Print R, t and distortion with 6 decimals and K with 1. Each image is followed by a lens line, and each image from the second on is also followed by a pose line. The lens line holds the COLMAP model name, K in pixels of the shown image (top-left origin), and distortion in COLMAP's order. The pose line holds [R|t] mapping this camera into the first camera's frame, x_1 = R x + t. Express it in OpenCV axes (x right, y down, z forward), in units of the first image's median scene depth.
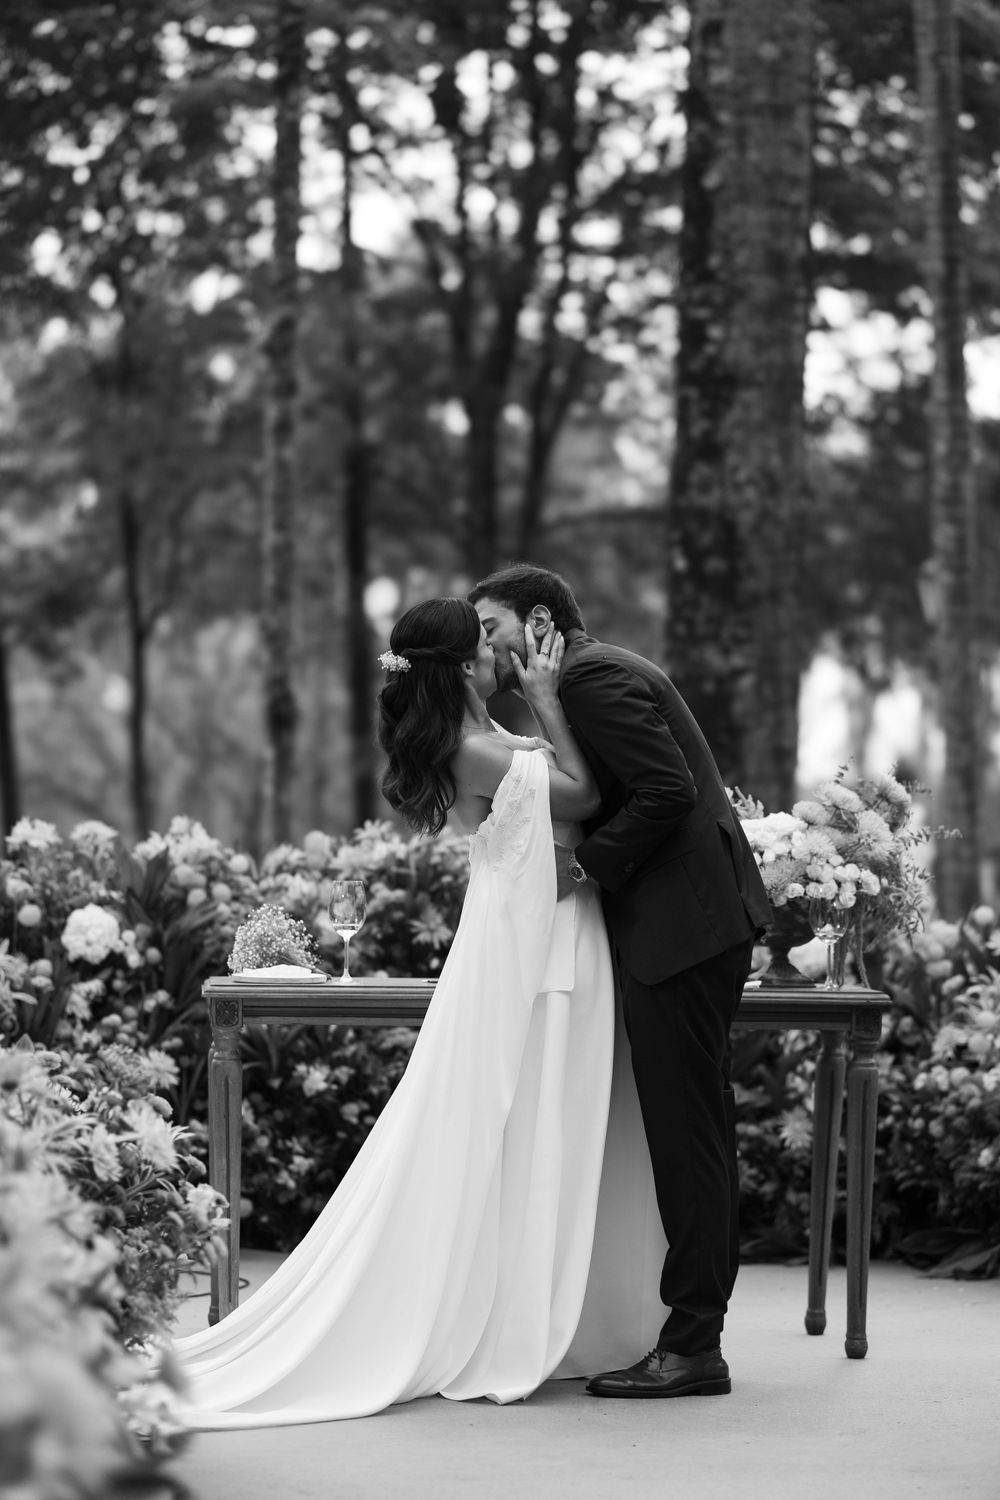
lens RADIAL K [[3405.3, 0, 500.0], [0, 3405.3, 750.0], [0, 0, 1]] dist [0.065426, 0.248767]
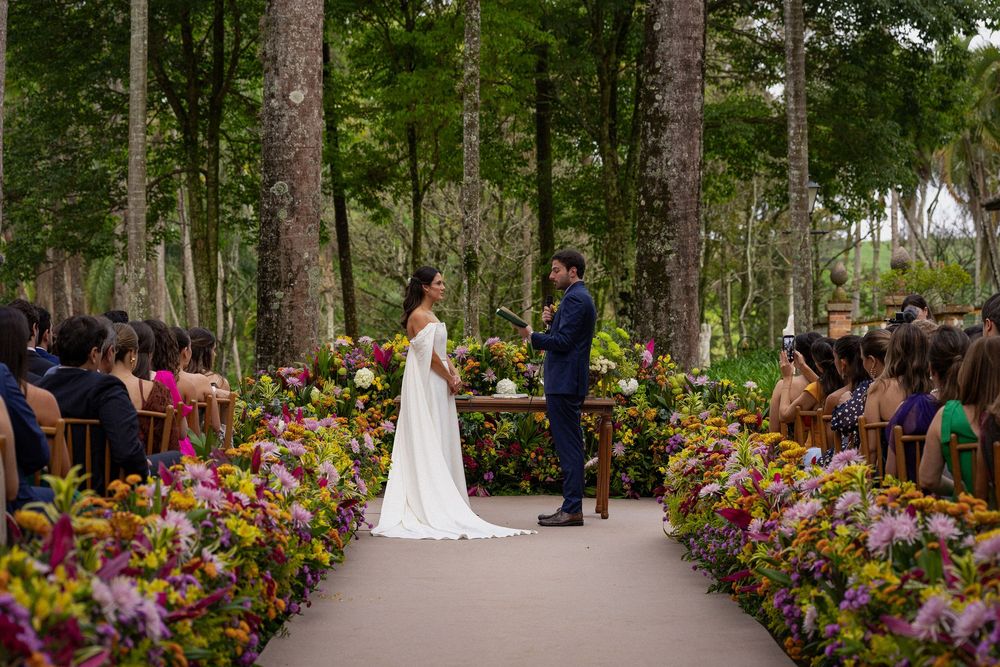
lens RADIAL K [[2455.7, 0, 500.0], [0, 2455.7, 333.5], [0, 0, 1]] dist [0.072653, 0.099954]
pose [[0.996329, -0.000025, -0.085608, 0.156336], [0.004126, 0.998852, 0.047727, -0.074966], [0.085508, -0.047905, 0.995185, -0.947115]]
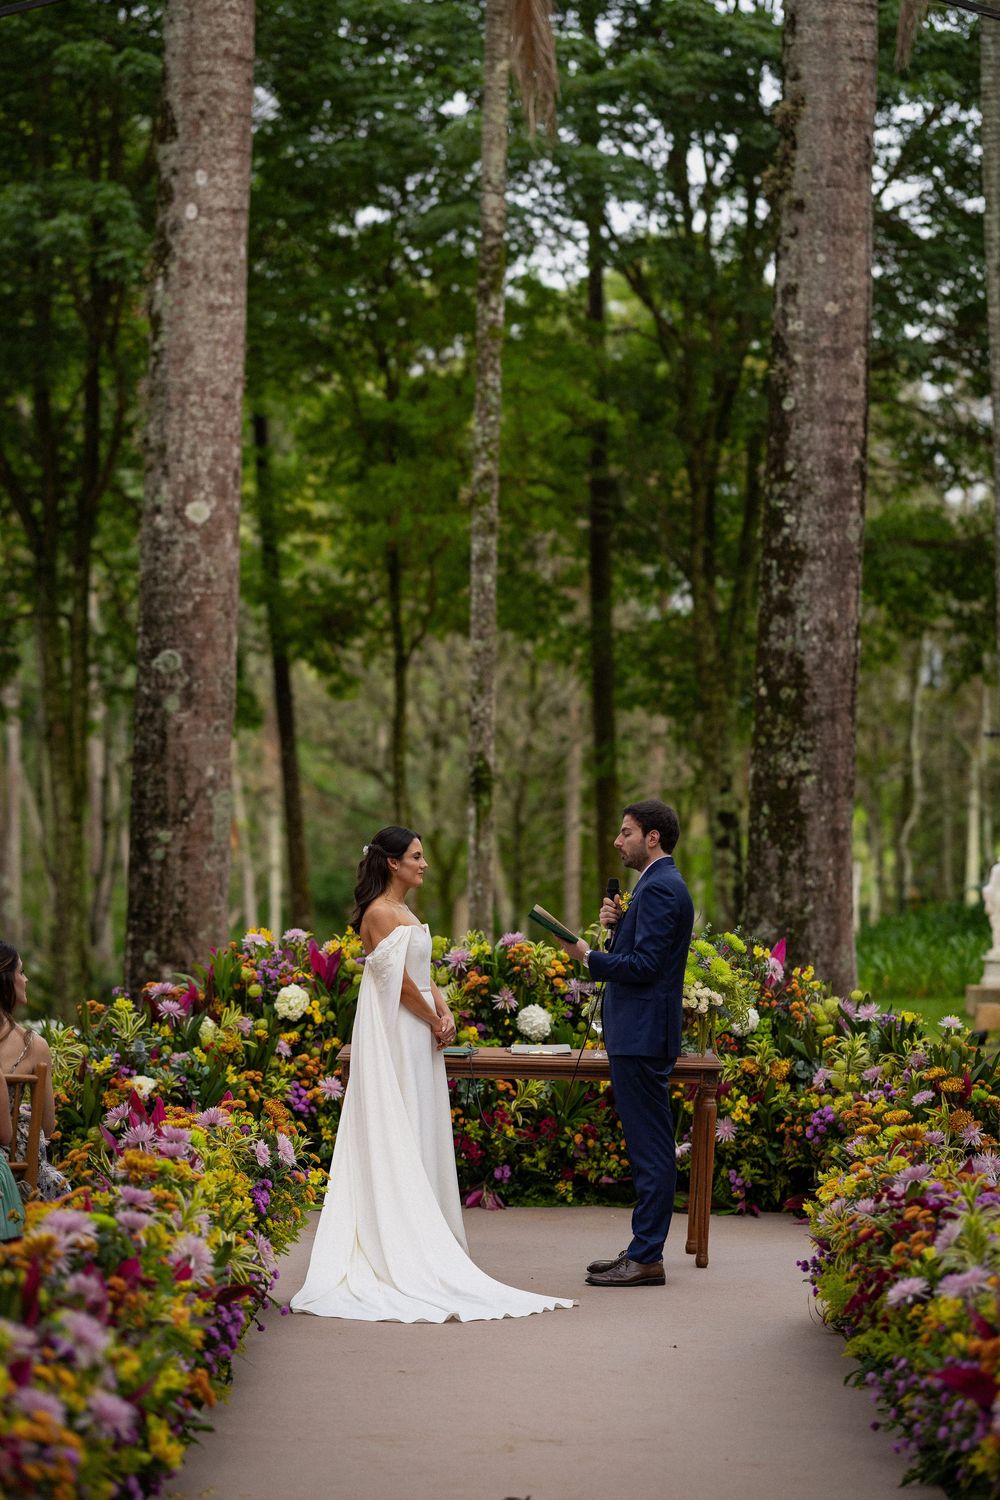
lens RADIAL K [[3624.1, 0, 542.7], [0, 3624.1, 746.8], [0, 0, 1]] dist [0.061203, 0.739314]
pose [[0.996518, 0.007963, -0.082992, 0.137579], [-0.006014, 0.999701, 0.023716, -0.106728], [0.083156, -0.023134, 0.996268, -0.687738]]
